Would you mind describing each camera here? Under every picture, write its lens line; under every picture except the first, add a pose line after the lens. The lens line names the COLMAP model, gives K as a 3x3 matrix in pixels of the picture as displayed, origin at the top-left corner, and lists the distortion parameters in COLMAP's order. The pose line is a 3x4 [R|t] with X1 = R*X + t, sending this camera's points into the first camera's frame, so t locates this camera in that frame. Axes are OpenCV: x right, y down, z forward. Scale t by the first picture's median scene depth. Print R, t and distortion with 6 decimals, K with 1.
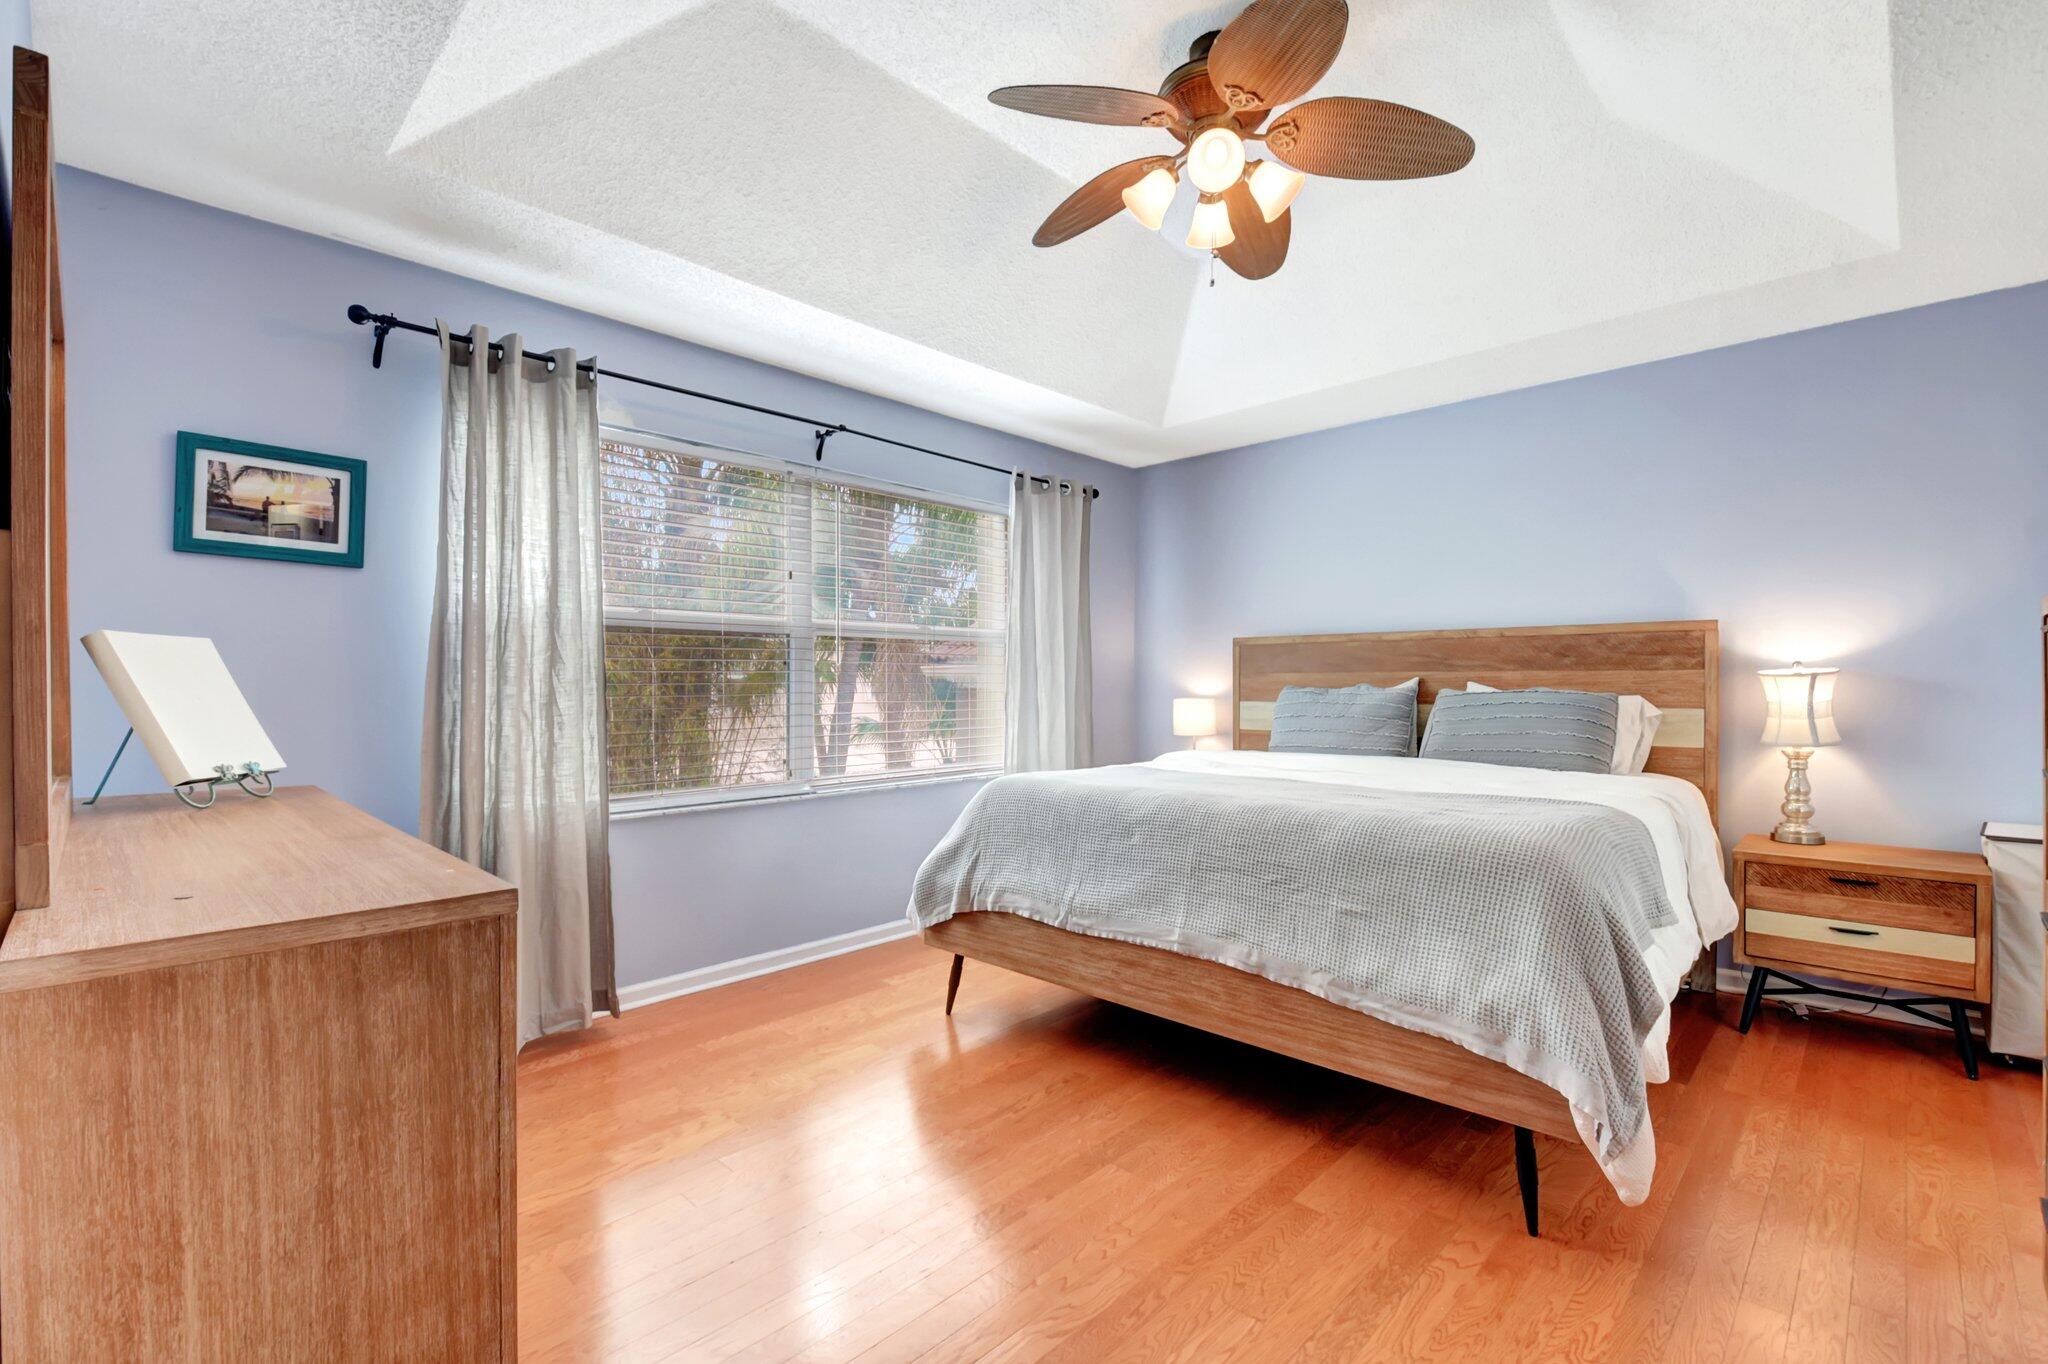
lens RADIAL K [[897.9, 0, 1015.6], [0, 897.9, 685.4], [0, 0, 1]] dist [0.010472, -0.011205]
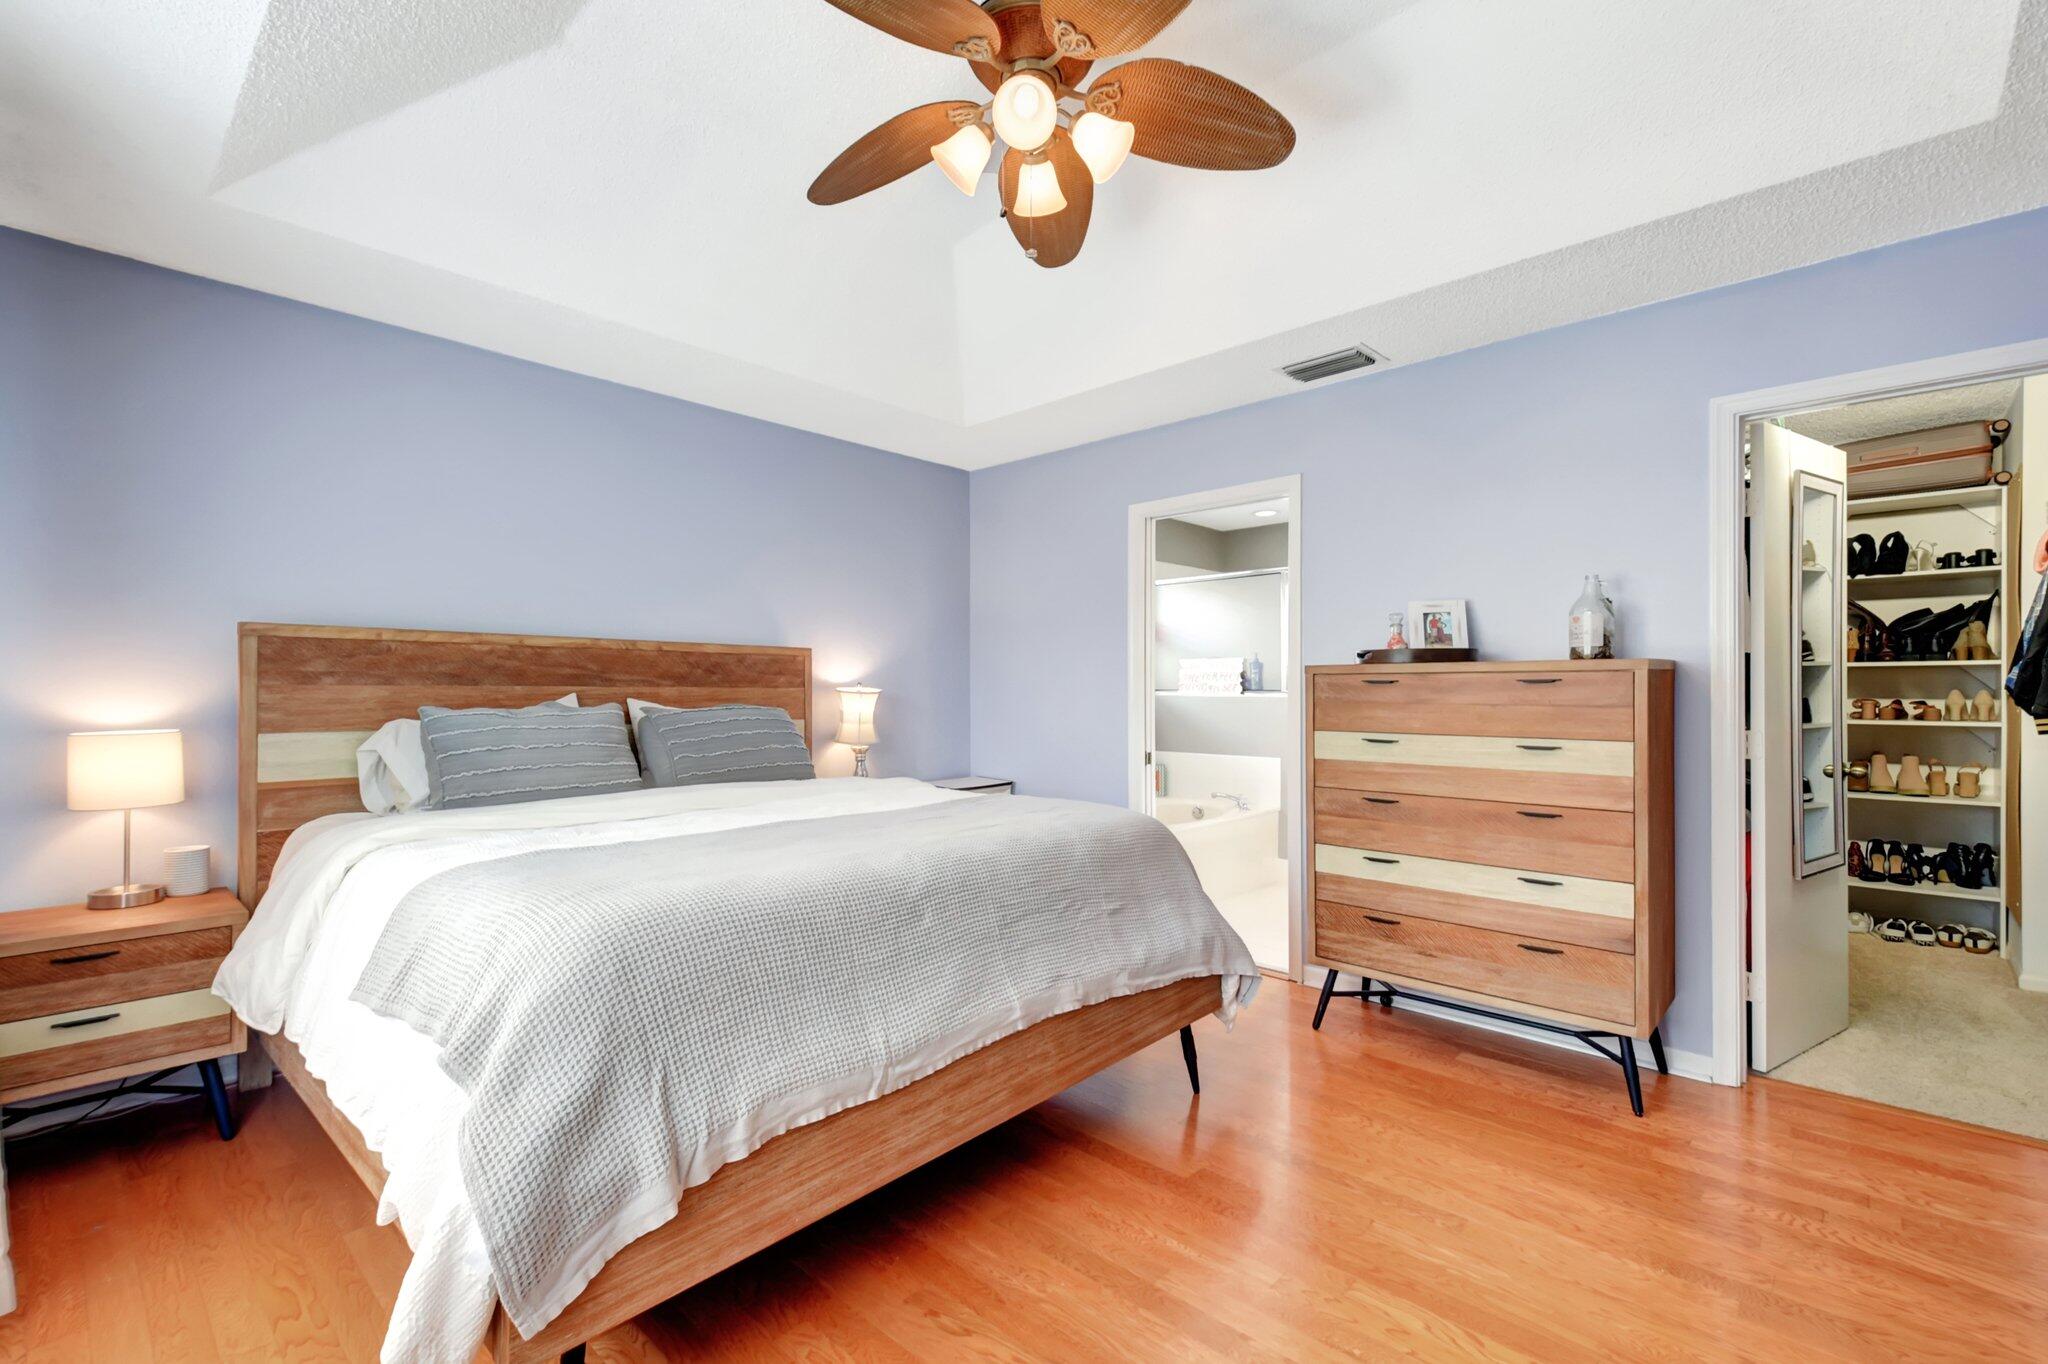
lens RADIAL K [[897.9, 0, 1013.4], [0, 897.9, 684.5], [0, 0, 1]] dist [0.010472, -0.011205]
pose [[-0.030117, 0.007938, 0.999515, -0.501417], [0.001059, 0.999968, -0.007910, -0.012647], [-0.999546, 0.000820, -0.030125, 0.790714]]
